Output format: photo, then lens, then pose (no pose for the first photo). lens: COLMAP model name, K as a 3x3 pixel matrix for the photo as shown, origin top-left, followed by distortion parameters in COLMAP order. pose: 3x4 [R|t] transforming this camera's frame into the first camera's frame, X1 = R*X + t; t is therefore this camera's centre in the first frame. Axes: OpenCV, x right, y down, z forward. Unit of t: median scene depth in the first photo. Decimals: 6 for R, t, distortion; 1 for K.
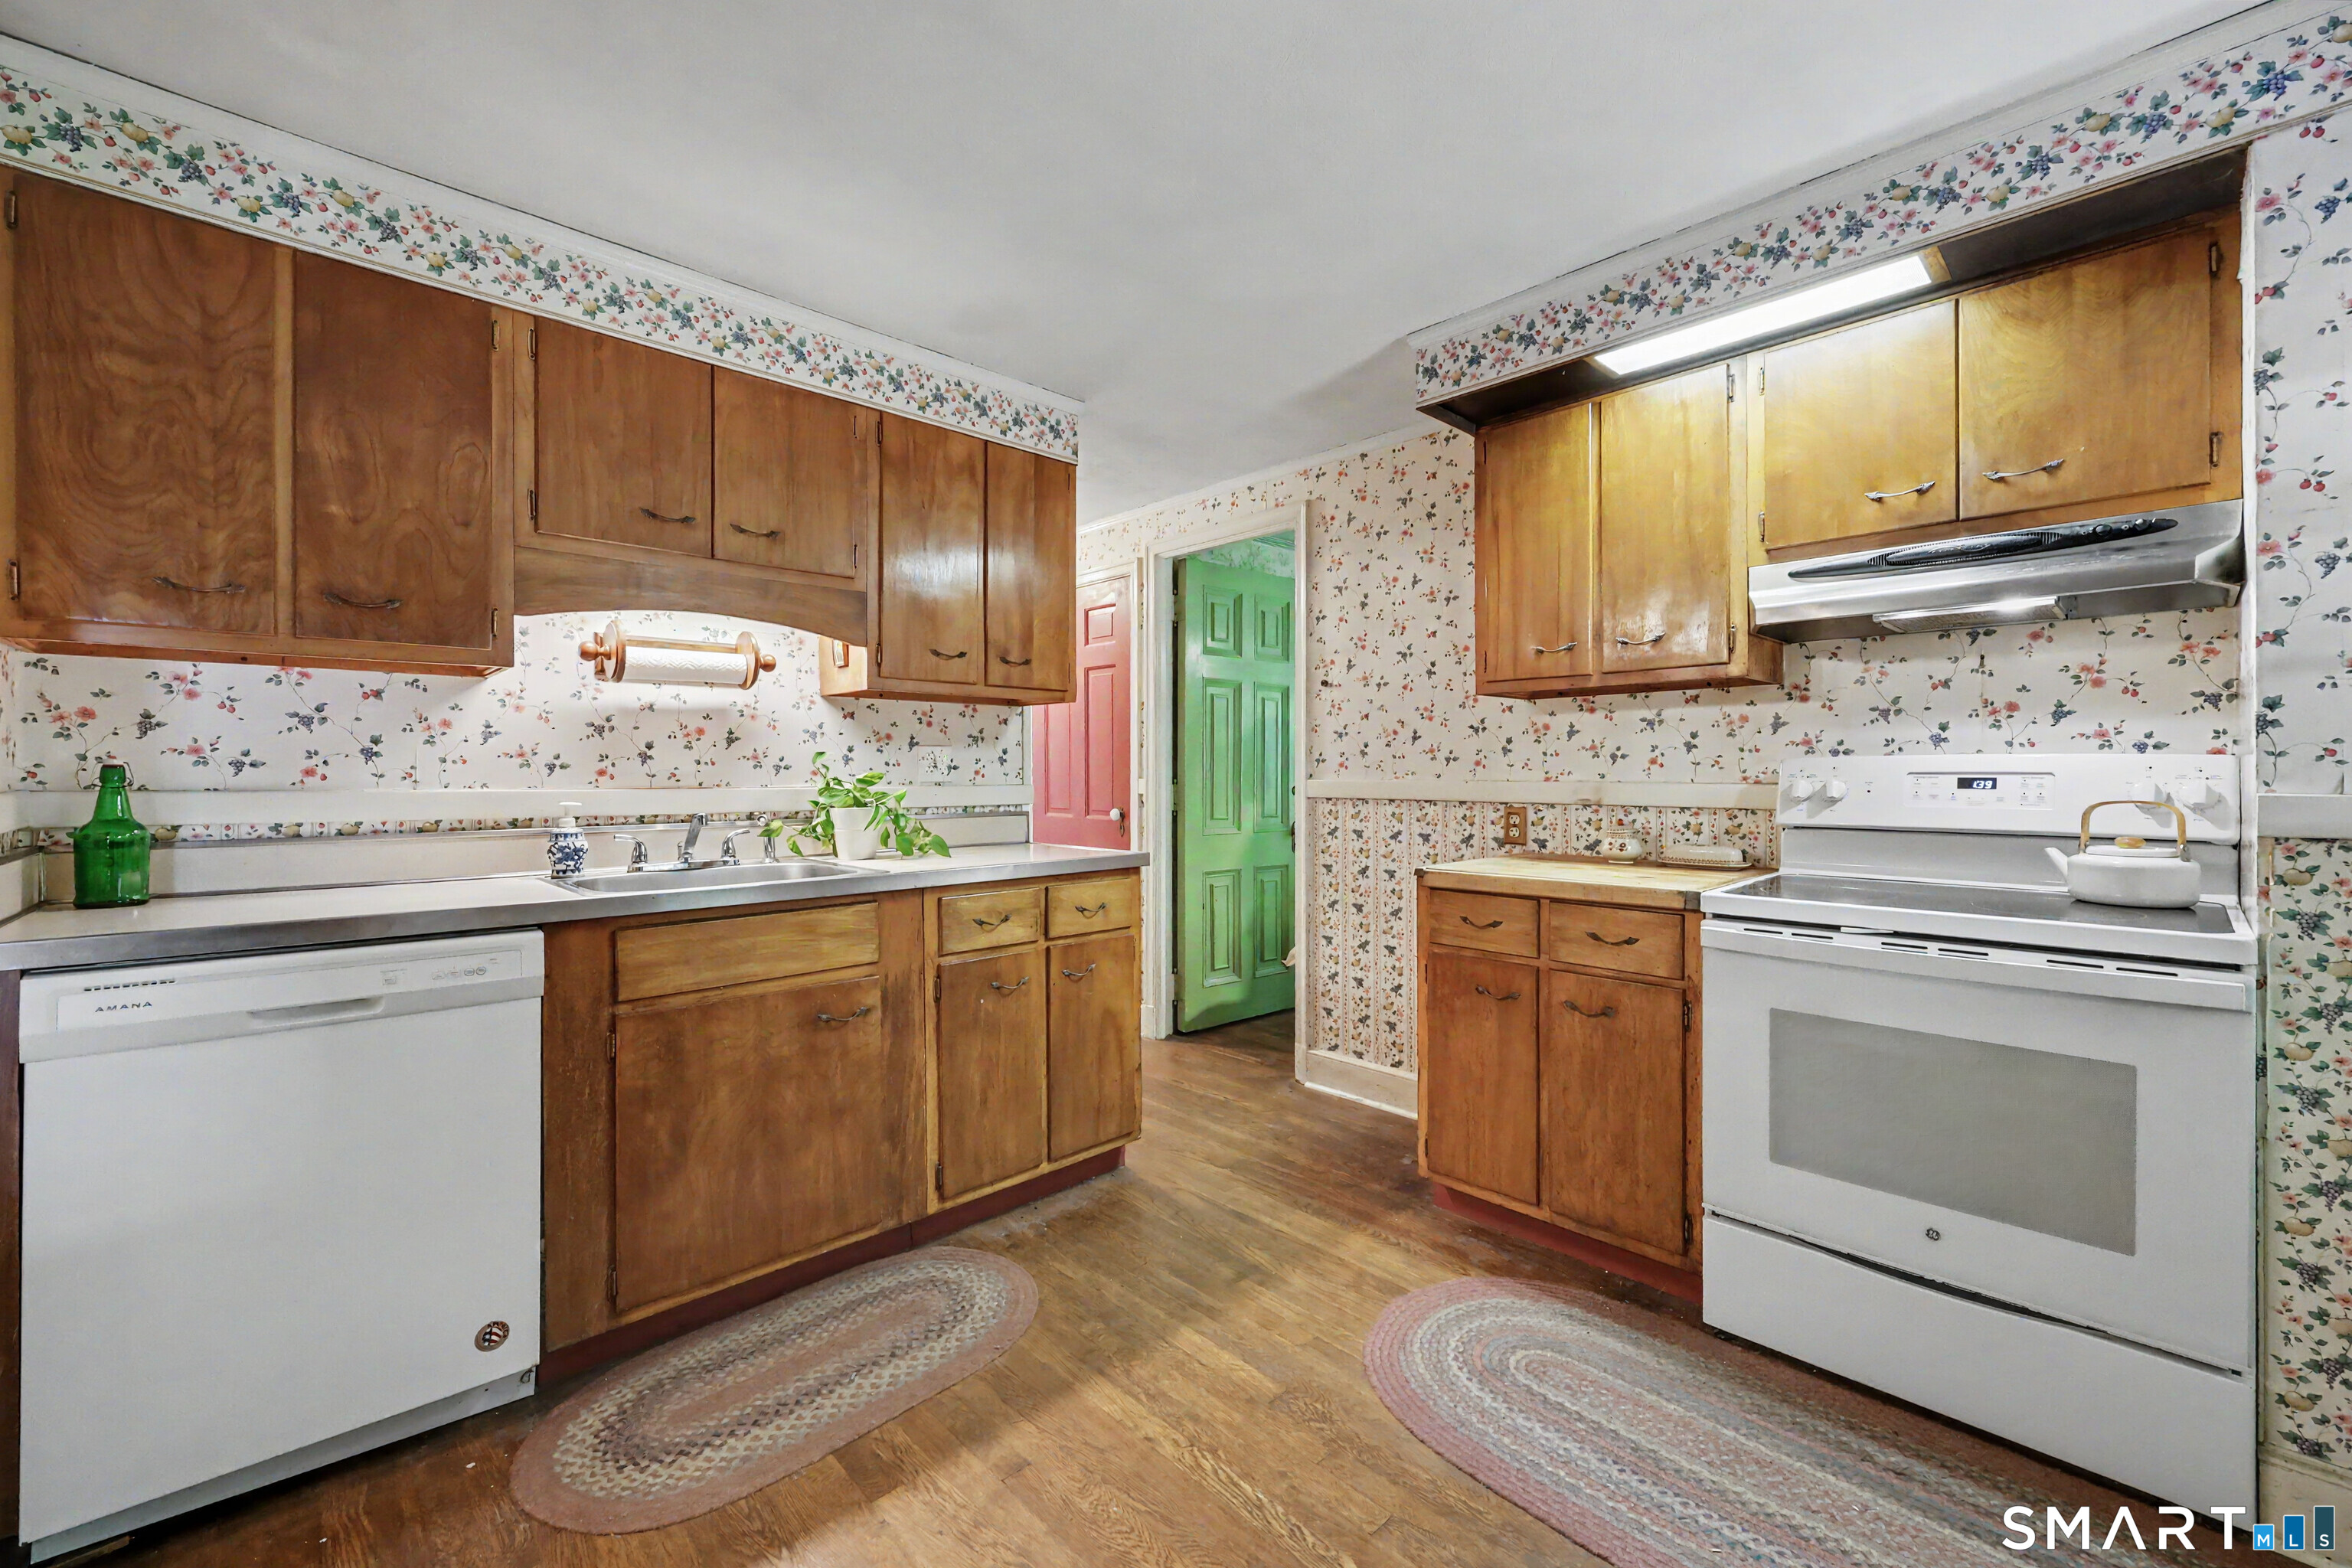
lens RADIAL K [[956.1, 0, 1180.9], [0, 956.1, 774.8], [0, 0, 1]] dist [0.003668, 0.000268]
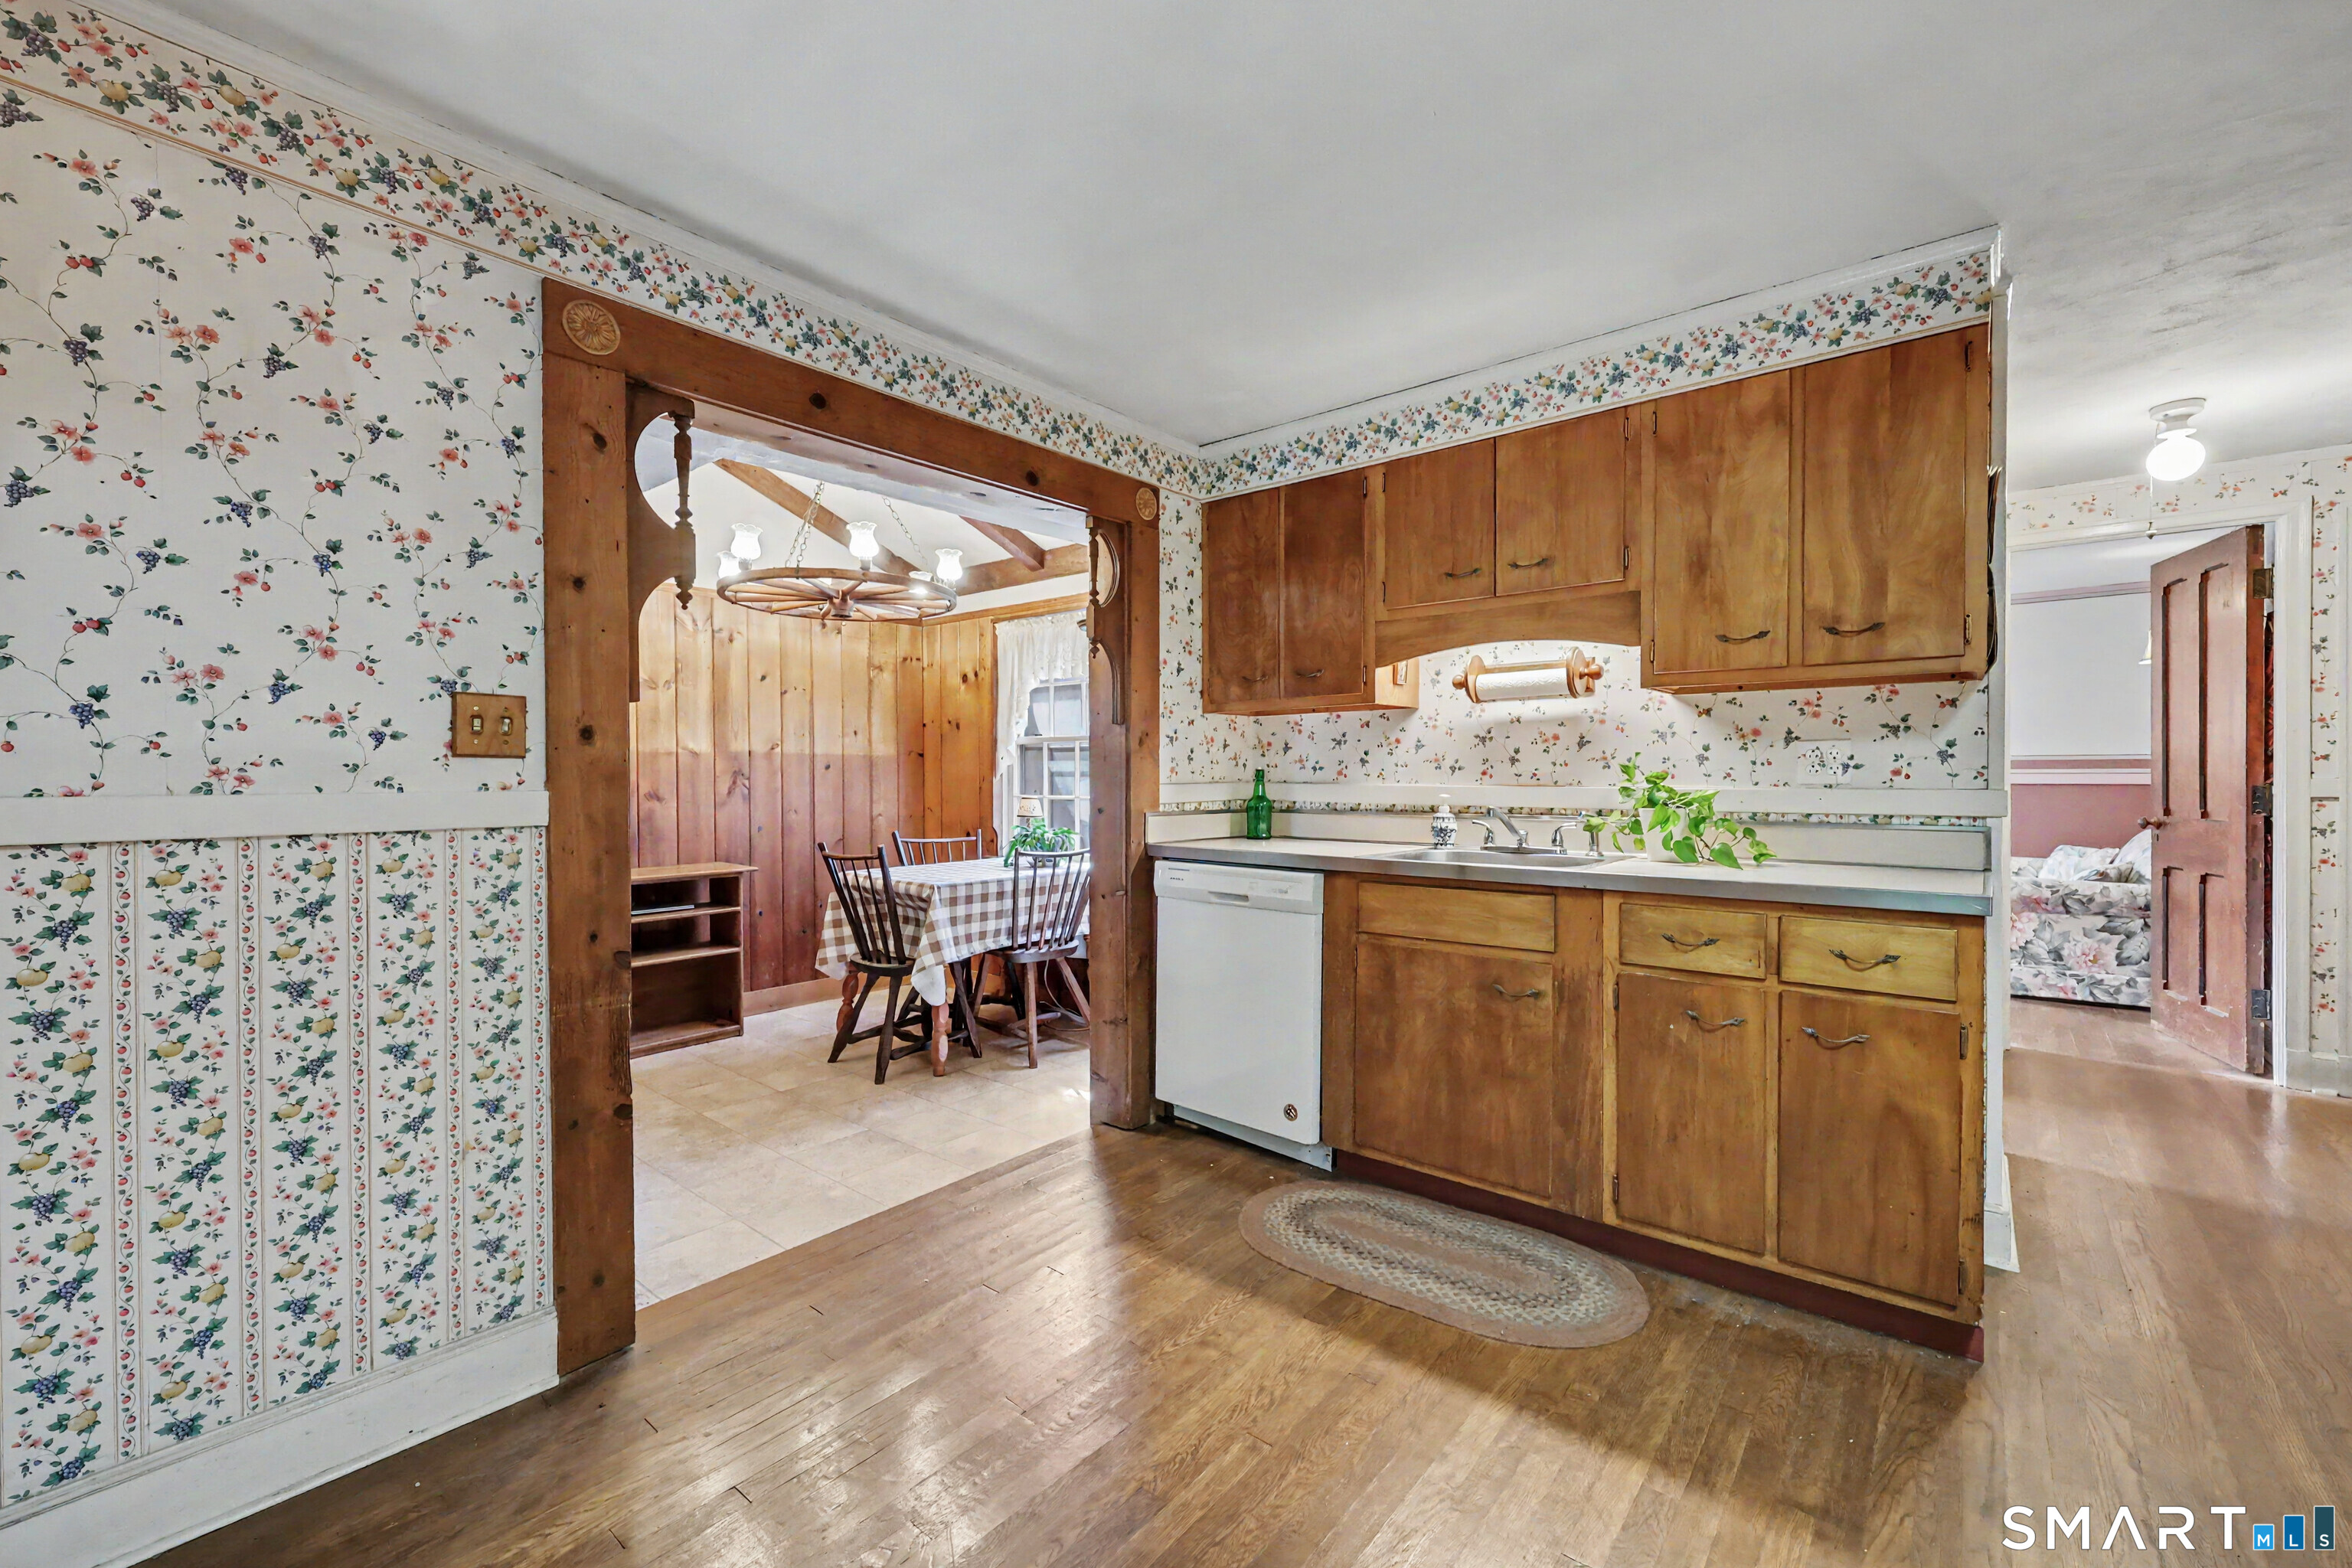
lens RADIAL K [[956.1, 0, 1172.0], [0, 956.1, 779.5], [0, 0, 1]] dist [0.003668, 0.000268]
pose [[0.110237, 0.006396, -0.993885, 0.649178], [-0.001120, 0.999979, 0.006311, -0.001179], [0.993905, 0.000417, 0.110242, 0.441915]]
